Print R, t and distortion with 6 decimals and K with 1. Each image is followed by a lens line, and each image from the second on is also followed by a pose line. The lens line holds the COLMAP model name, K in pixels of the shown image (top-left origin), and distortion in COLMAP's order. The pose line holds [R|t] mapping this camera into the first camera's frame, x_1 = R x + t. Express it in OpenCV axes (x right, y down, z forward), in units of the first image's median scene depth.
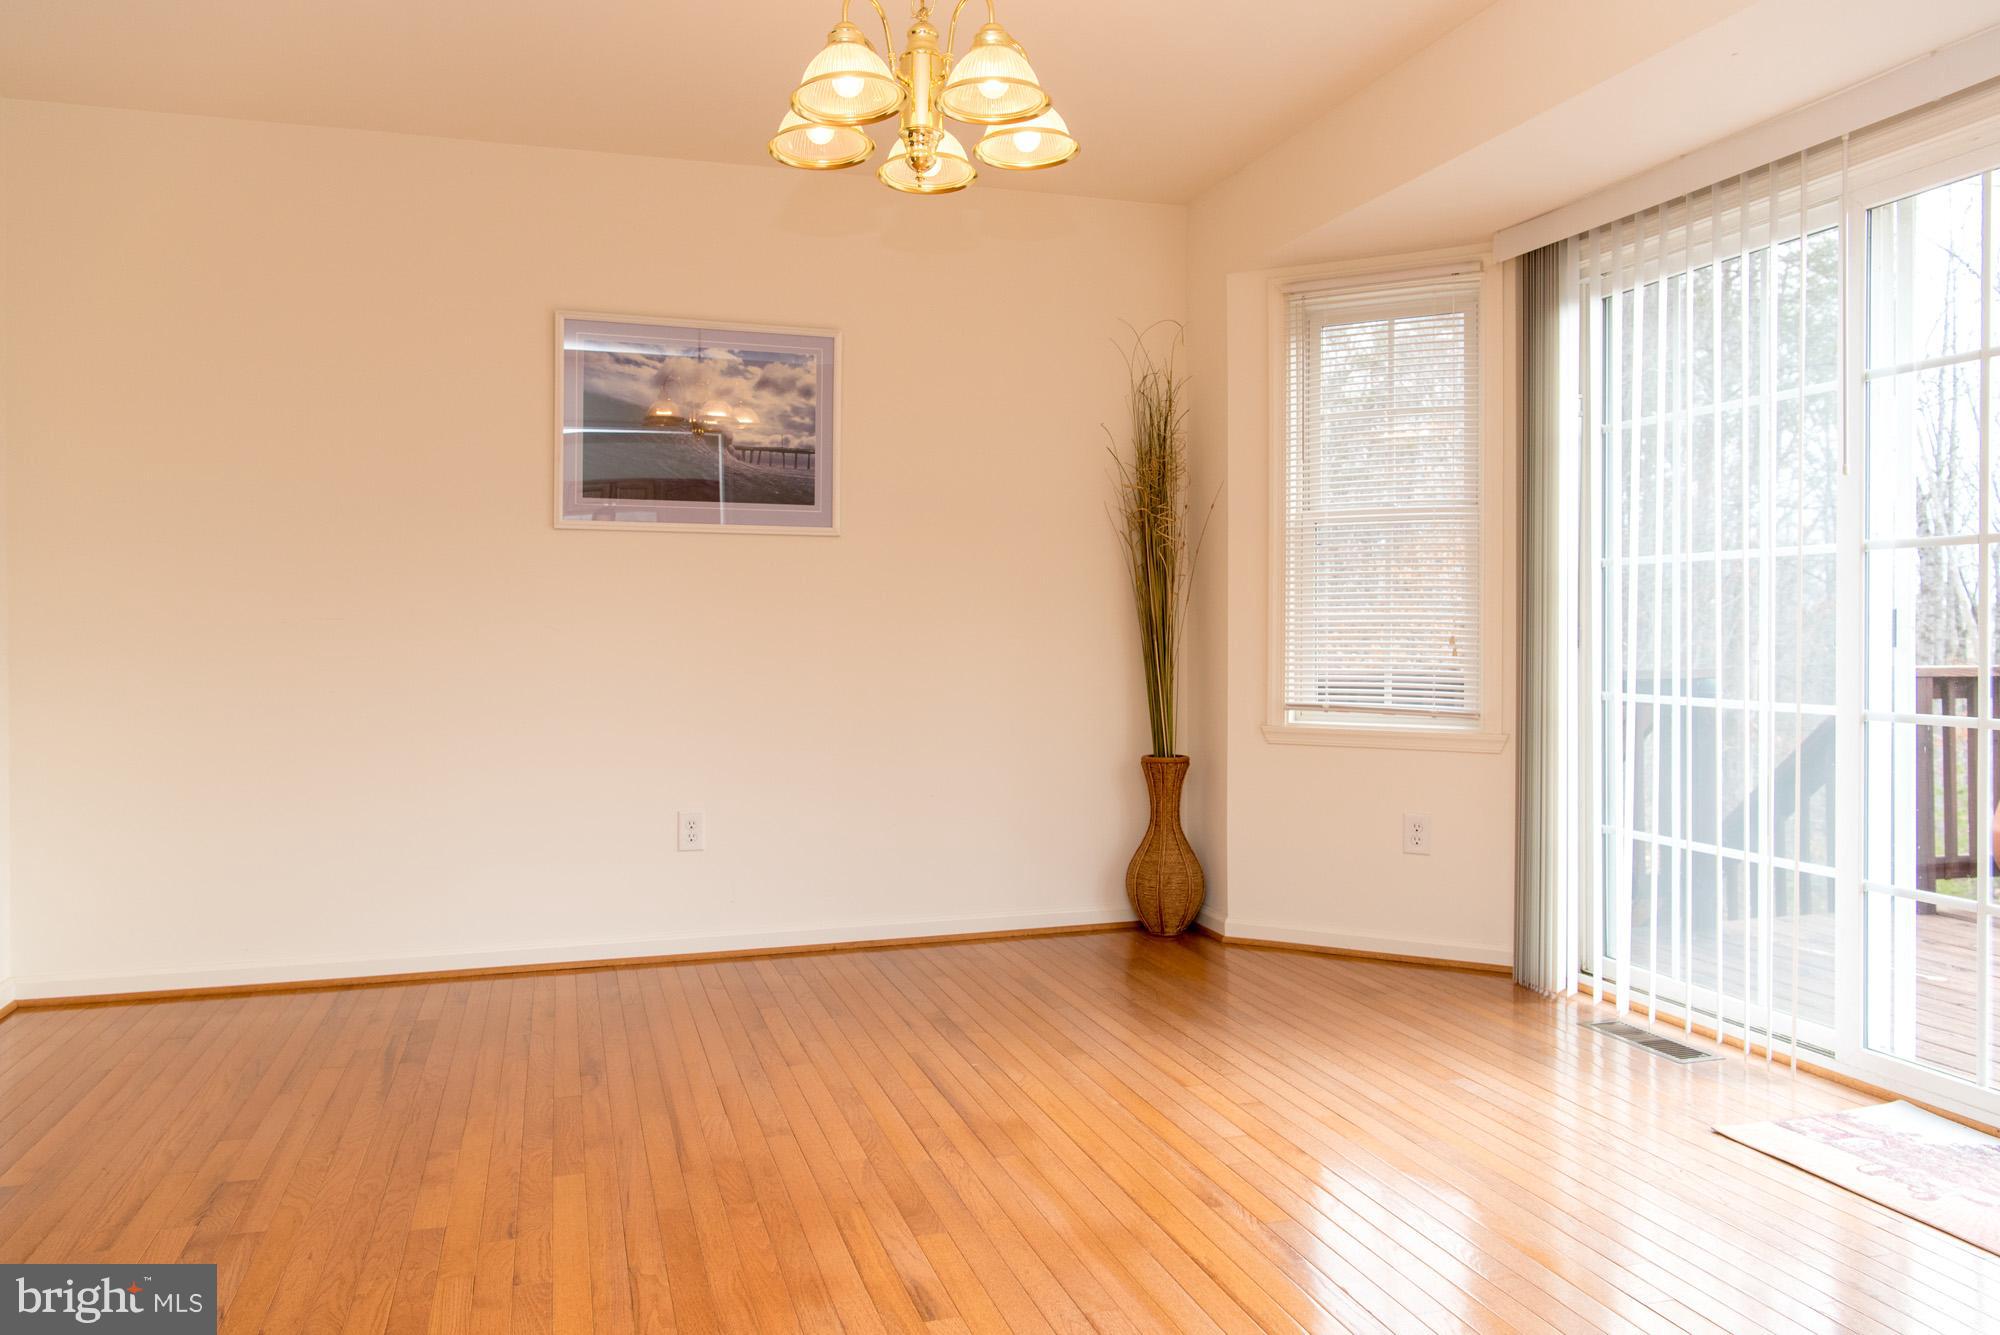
lens RADIAL K [[1319.8, 0, 1002.4], [0, 1319.8, 638.1], [0, 0, 1]] dist [0.000268, -0.002095]
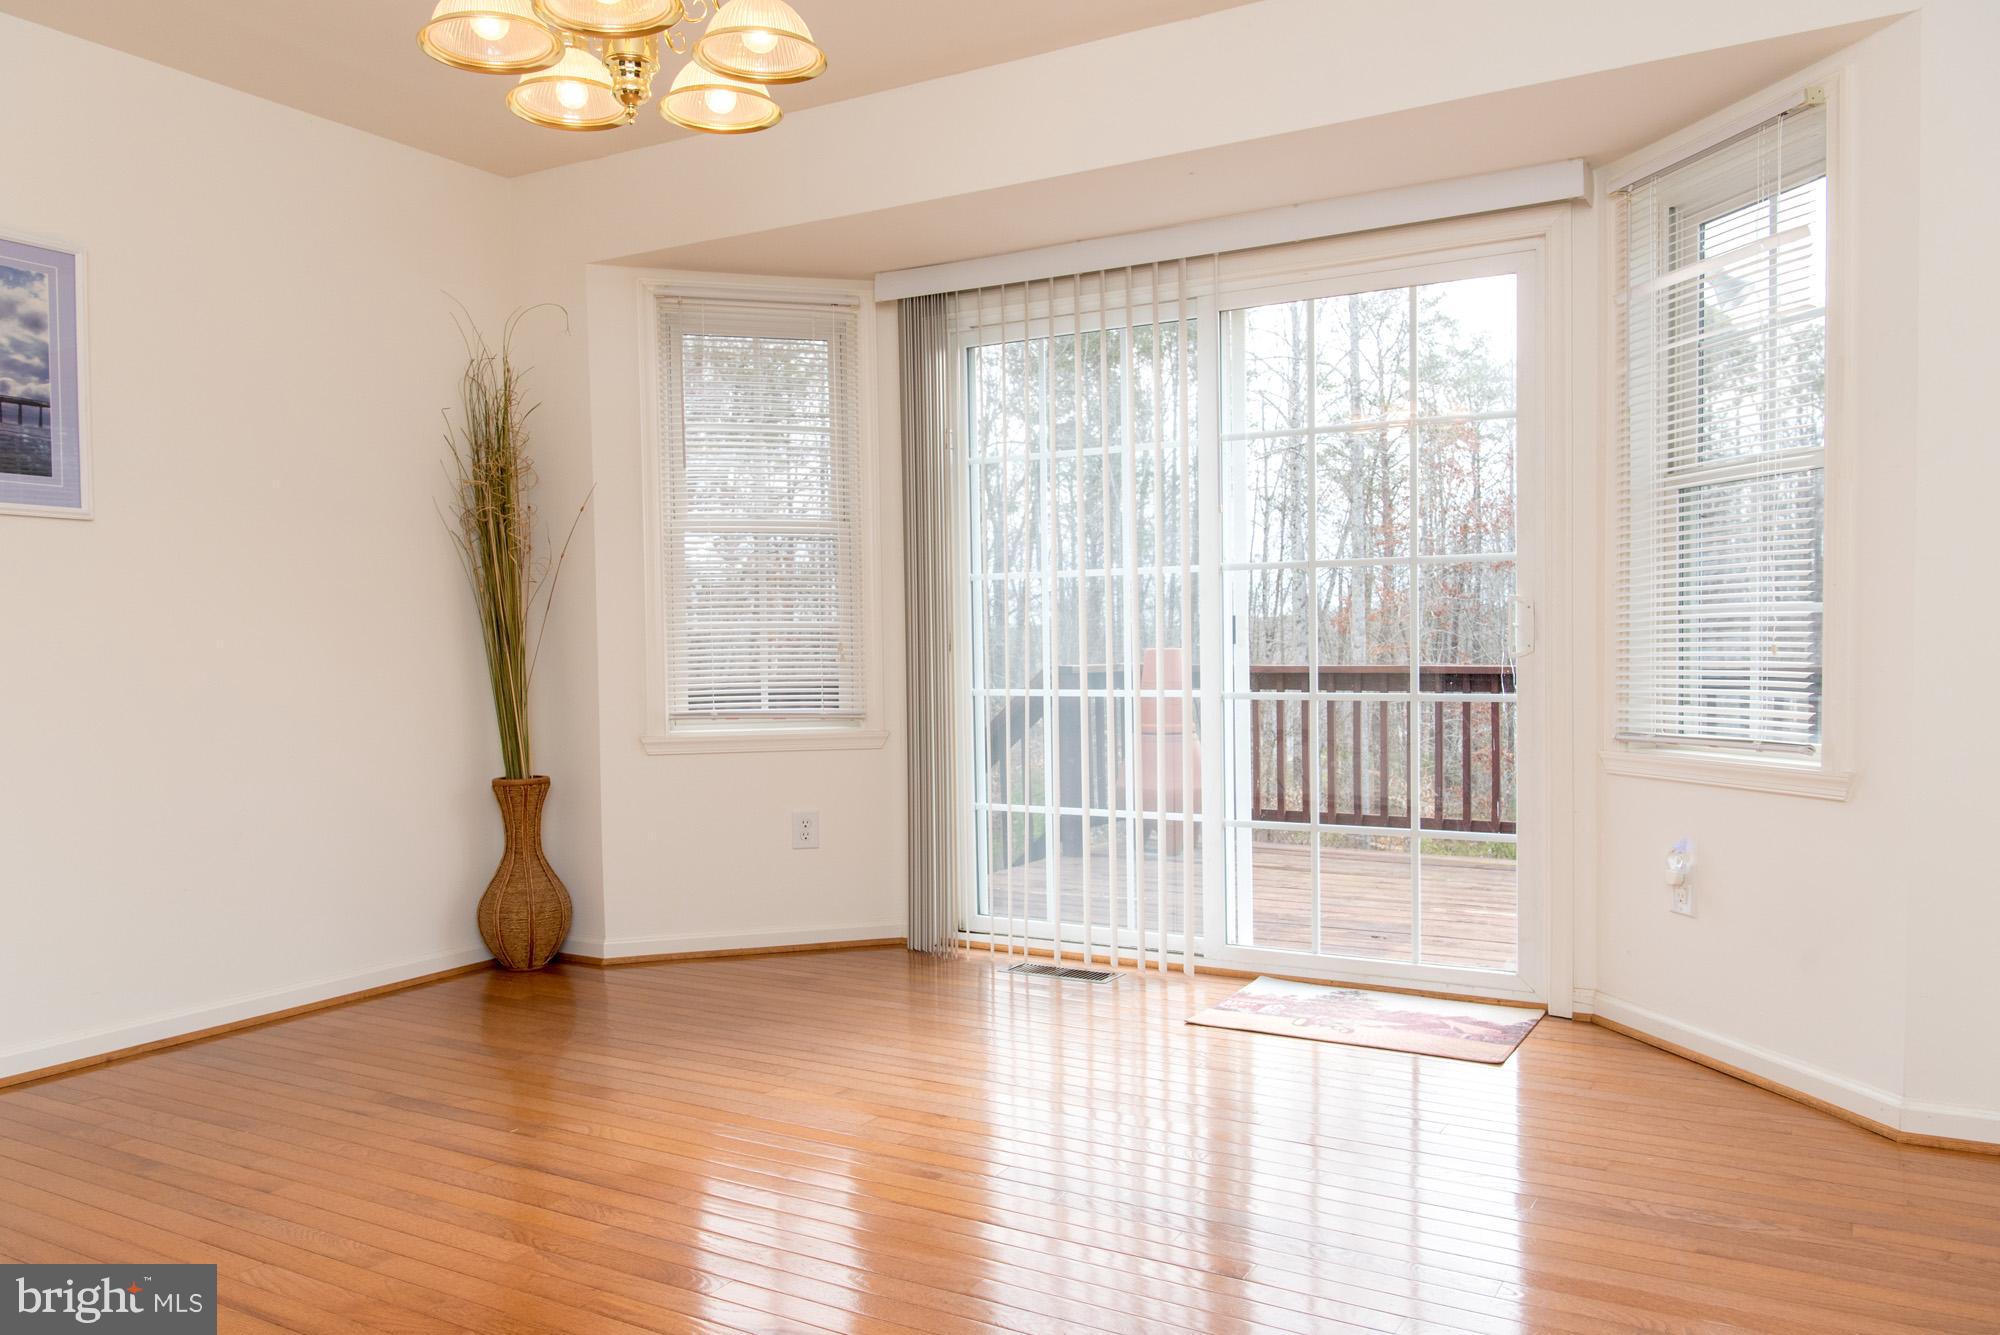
lens RADIAL K [[1346.1, 0, 1005.1], [0, 1346.1, 678.8], [0, 0, 1]] dist [0.006690, 0.001896]
pose [[0.755992, -0.028077, 0.653978, -0.240663], [0.014324, 0.999550, 0.026355, 0.000948], [-0.654424, -0.010557, 0.756054, 0.069730]]
